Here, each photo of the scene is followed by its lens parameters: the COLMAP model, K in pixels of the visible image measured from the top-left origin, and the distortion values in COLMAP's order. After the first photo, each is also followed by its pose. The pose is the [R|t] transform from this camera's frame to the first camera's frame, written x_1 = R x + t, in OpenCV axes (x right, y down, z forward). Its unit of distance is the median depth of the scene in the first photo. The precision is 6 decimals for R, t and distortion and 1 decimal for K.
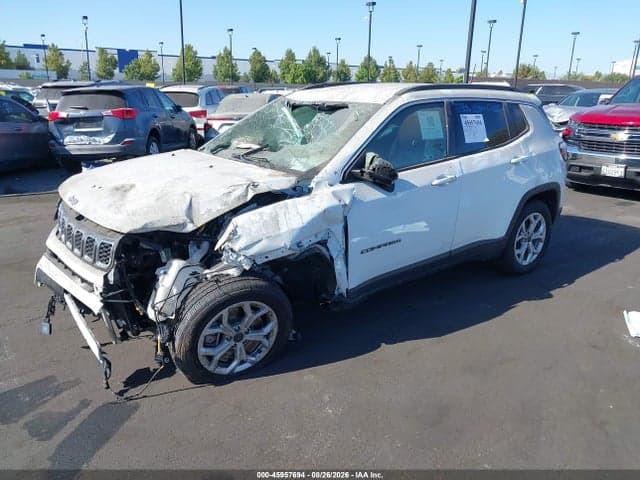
lens RADIAL K [[508.4, 0, 317.2], [0, 508.4, 243.4], [0, 0, 1]] dist [0.003077, 0.001085]
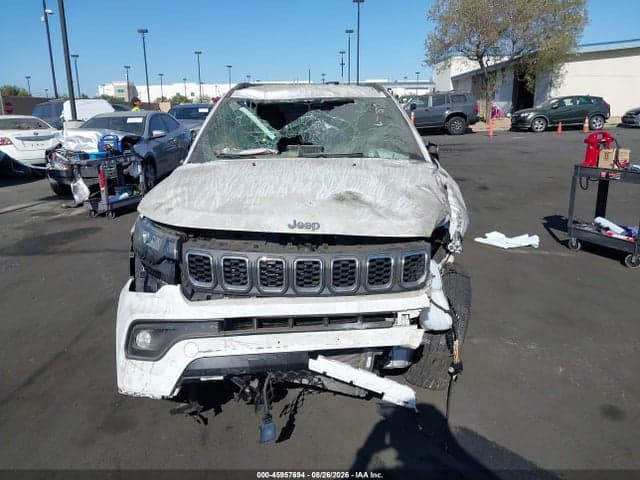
lens RADIAL K [[508.4, 0, 321.8], [0, 508.4, 238.6], [0, 0, 1]] dist [0.003077, 0.001085]
pose [[0.599565, -0.218412, 0.769947, -0.819090], [0.256338, 0.963767, 0.073780, -0.090672], [-0.758164, 0.153131, 0.633828, 0.426499]]
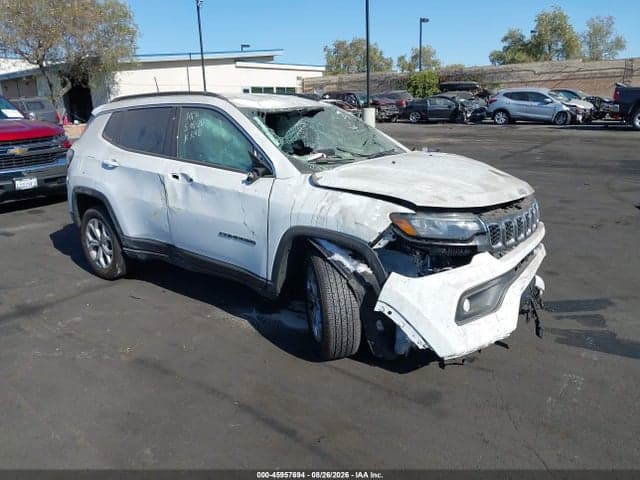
lens RADIAL K [[508.4, 0, 321.6], [0, 508.4, 239.5], [0, 0, 1]] dist [0.003077, 0.001085]
pose [[-0.253378, -0.255215, 0.933094, -1.126258], [0.310095, 0.892242, 0.328247, -0.383693], [-0.916319, 0.372518, -0.146934, 1.270829]]
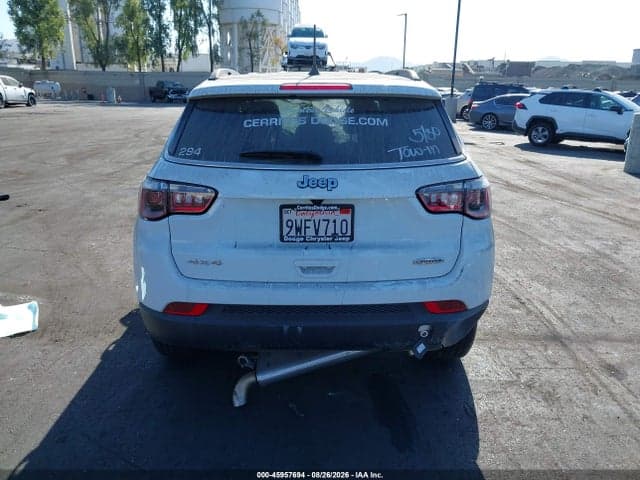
lens RADIAL K [[508.4, 0, 319.1], [0, 508.4, 237.2], [0, 0, 1]] dist [0.003077, 0.001085]
pose [[-0.592272, 0.211421, -0.777505, 1.004596], [-0.255498, 0.865882, 0.430080, -0.518912], [0.764156, 0.453376, -0.458820, 1.769937]]
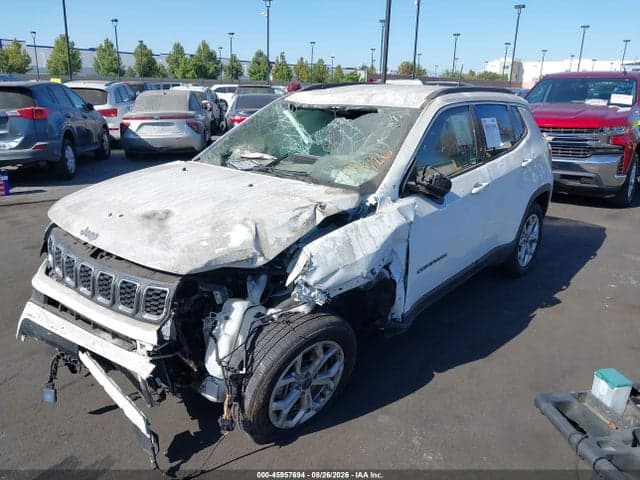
lens RADIAL K [[508.4, 0, 318.0], [0, 508.4, 240.7], [0, 0, 1]] dist [0.003077, 0.001085]
pose [[0.977726, -0.055231, 0.202487, -0.235798], [0.054569, 0.998471, 0.008855, -0.049459], [-0.202666, 0.002392, 0.979245, 0.125357]]
